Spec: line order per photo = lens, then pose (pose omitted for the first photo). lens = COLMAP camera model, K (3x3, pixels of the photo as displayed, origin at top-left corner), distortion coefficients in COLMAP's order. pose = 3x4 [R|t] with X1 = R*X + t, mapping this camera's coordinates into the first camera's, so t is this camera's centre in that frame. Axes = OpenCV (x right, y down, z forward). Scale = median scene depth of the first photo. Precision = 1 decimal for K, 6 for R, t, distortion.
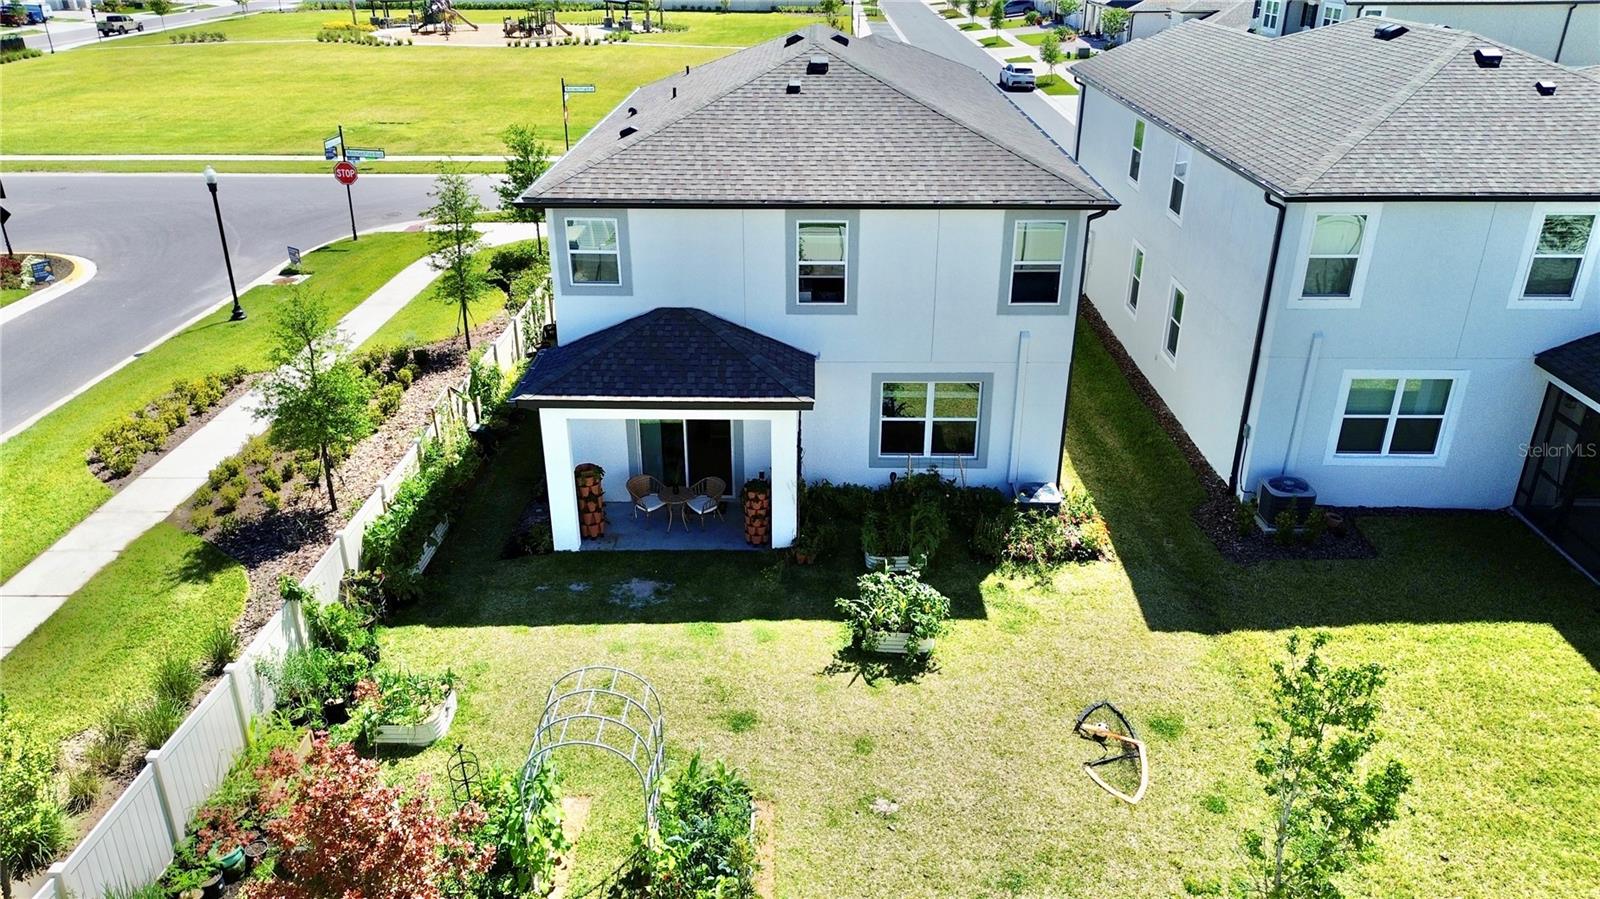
lens RADIAL K [[1120.9, 0, 804.9], [0, 1120.9, 447.1], [0, 0, 1]] dist [0.062851, -0.044545]
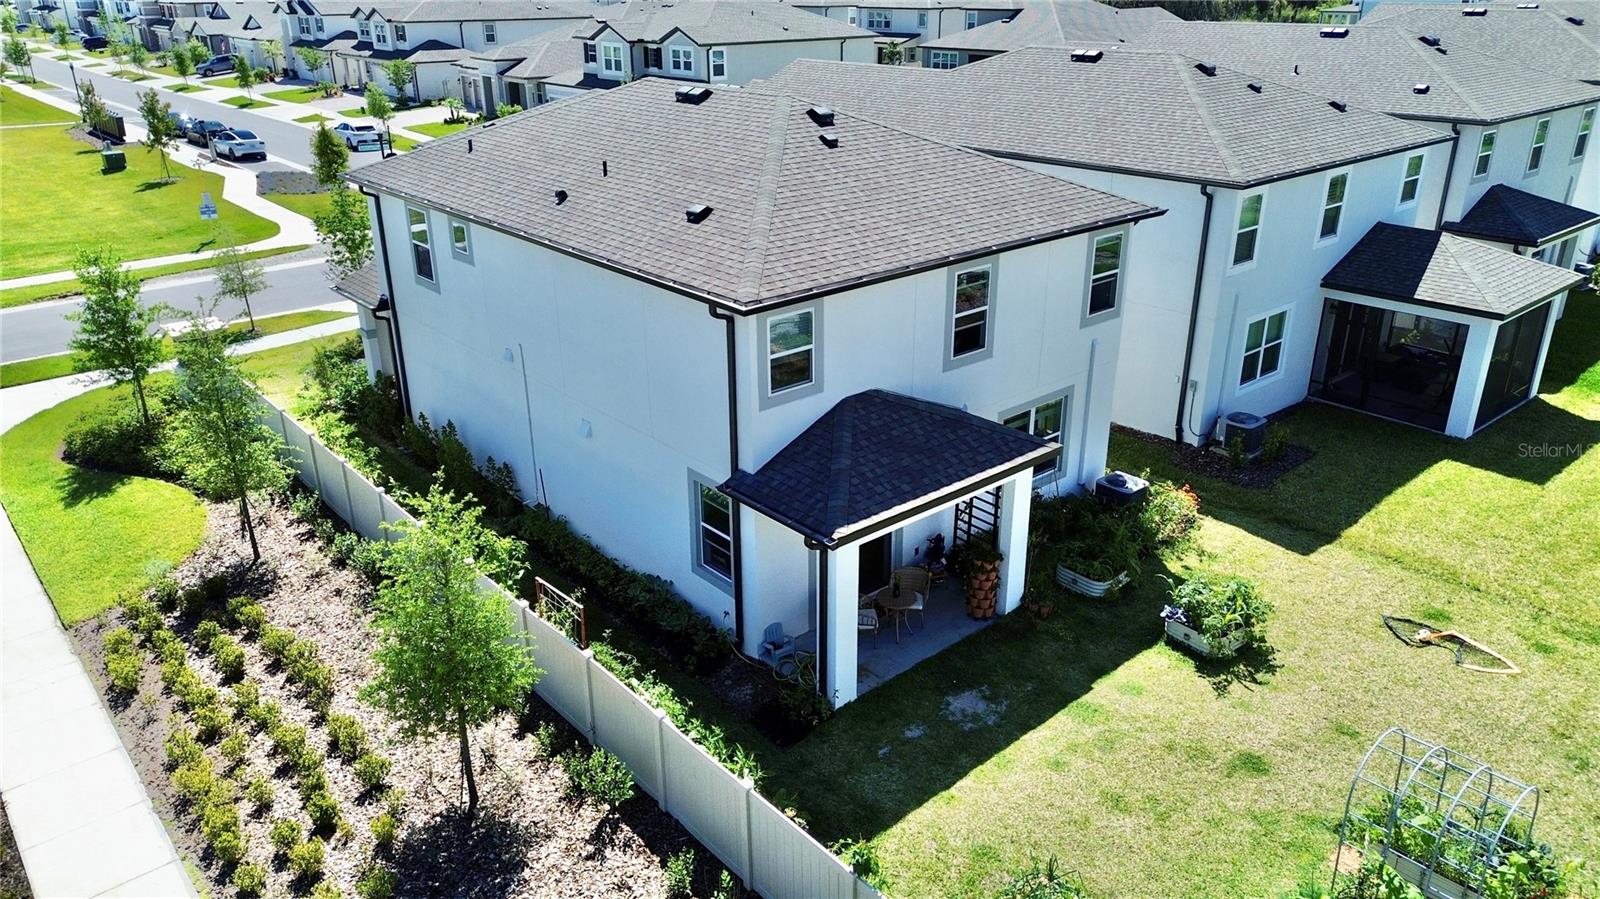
lens RADIAL K [[1120.9, 0, 801.2], [0, 1120.9, 449.9], [0, 0, 1]] dist [0.062851, -0.044545]
pose [[0.748578, -0.263323, 0.608516, -0.701233], [0.285114, 0.956412, 0.063128, -0.151575], [-0.598616, 0.126240, 0.791026, 0.338877]]
